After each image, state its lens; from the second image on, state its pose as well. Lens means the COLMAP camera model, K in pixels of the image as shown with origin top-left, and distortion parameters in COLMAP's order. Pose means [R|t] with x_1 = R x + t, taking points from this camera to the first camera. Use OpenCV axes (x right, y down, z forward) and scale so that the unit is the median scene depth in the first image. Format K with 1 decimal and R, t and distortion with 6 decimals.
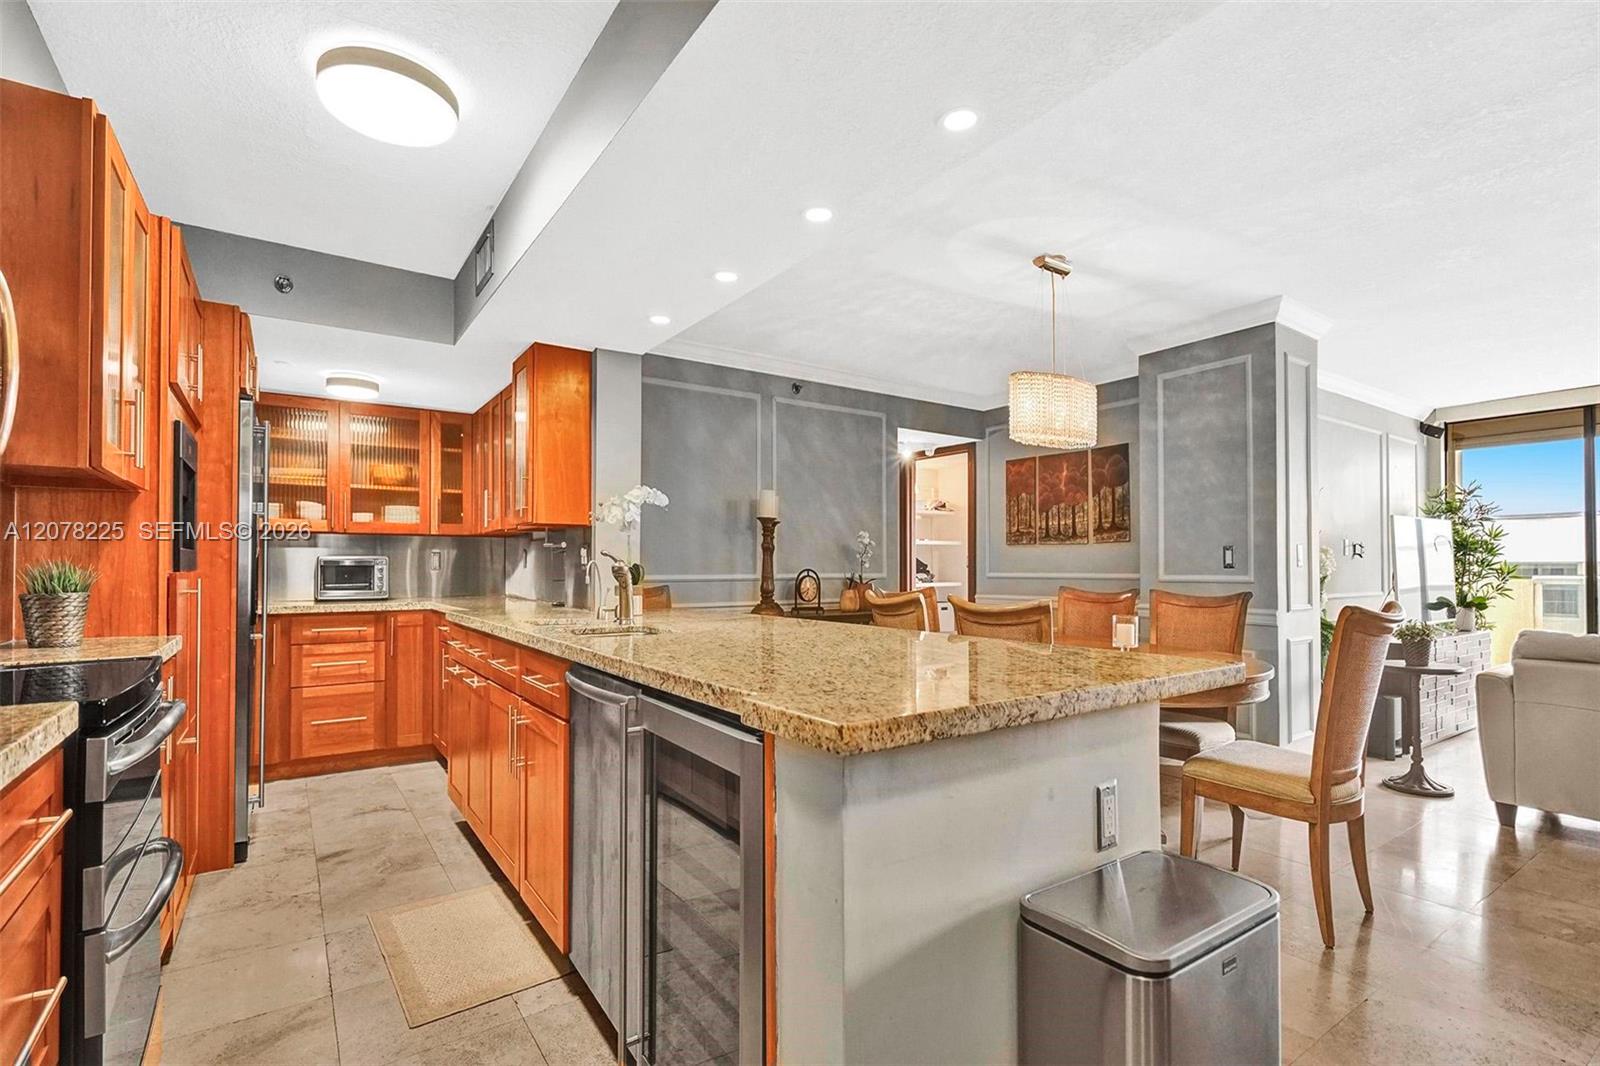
lens RADIAL K [[749.9, 0, 859.1], [0, 749.9, 551.4], [0, 0, 1]] dist [-0.002025, 0.000676]
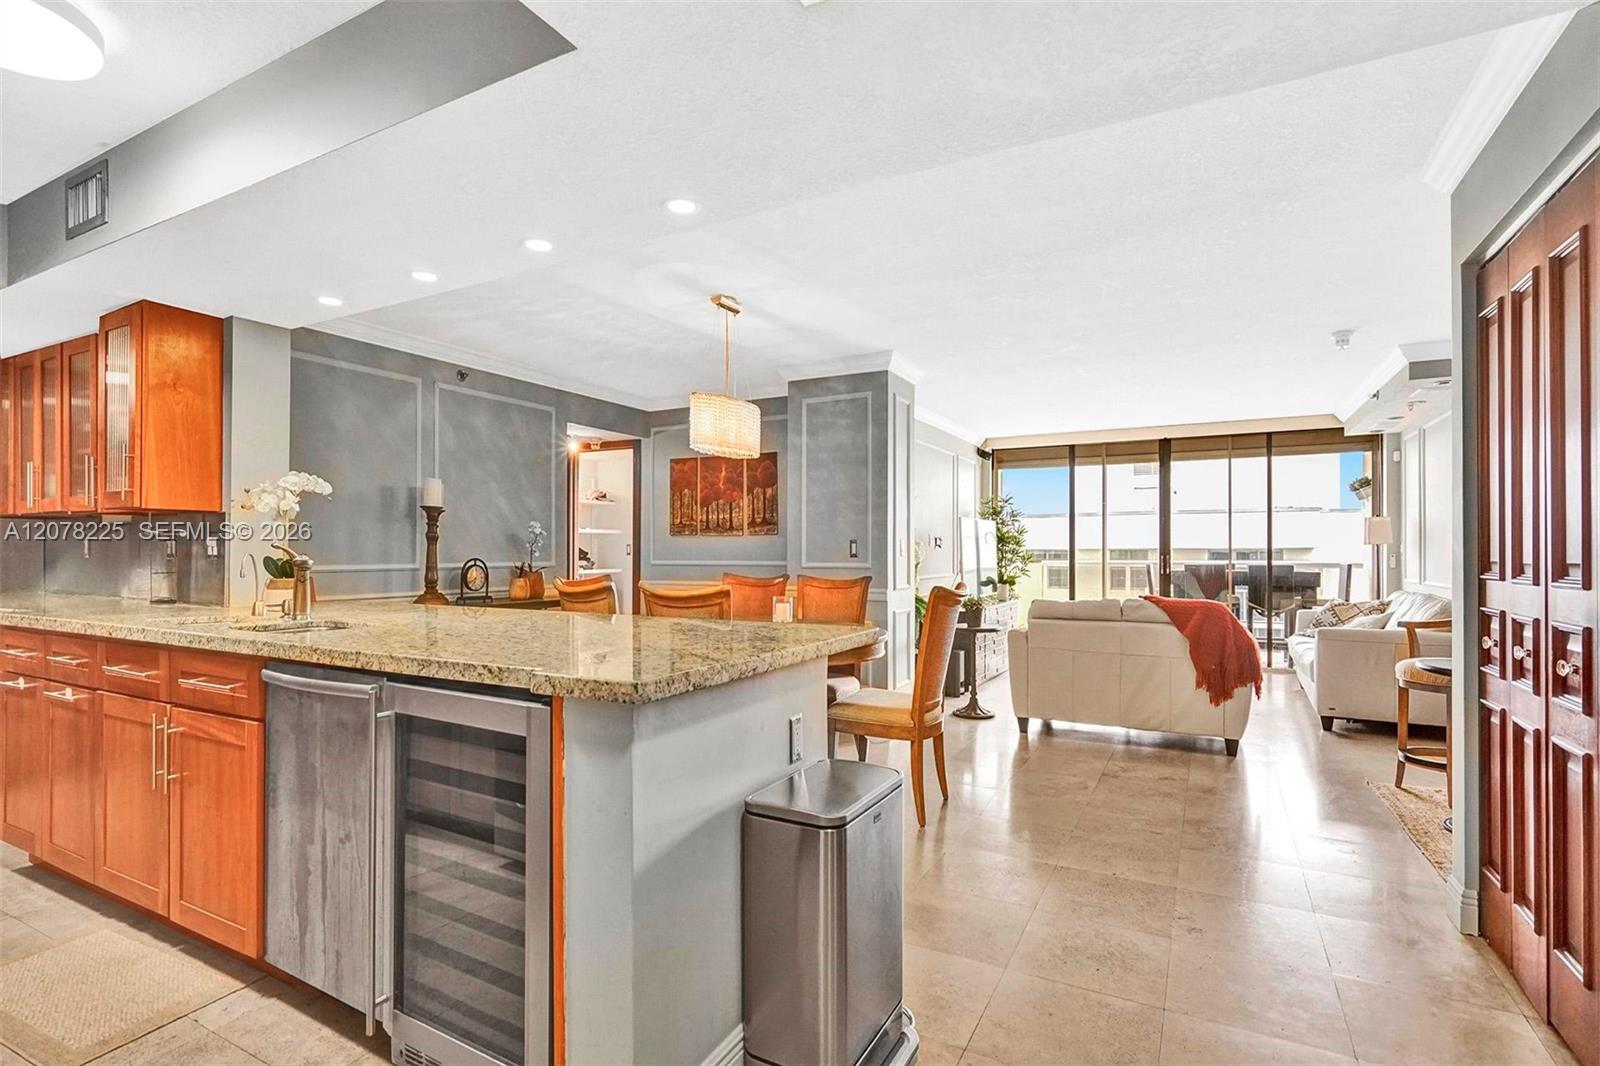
lens RADIAL K [[741.9, 0, 817.0], [0, 741.9, 542.9], [0, 0, 1]] dist [0.000127, 0.001667]
pose [[0.908080, 0.003602, 0.418780, -0.094683], [-0.008259, 0.999923, 0.009308, -0.013594], [-0.418714, -0.011911, 0.908040, -0.122880]]
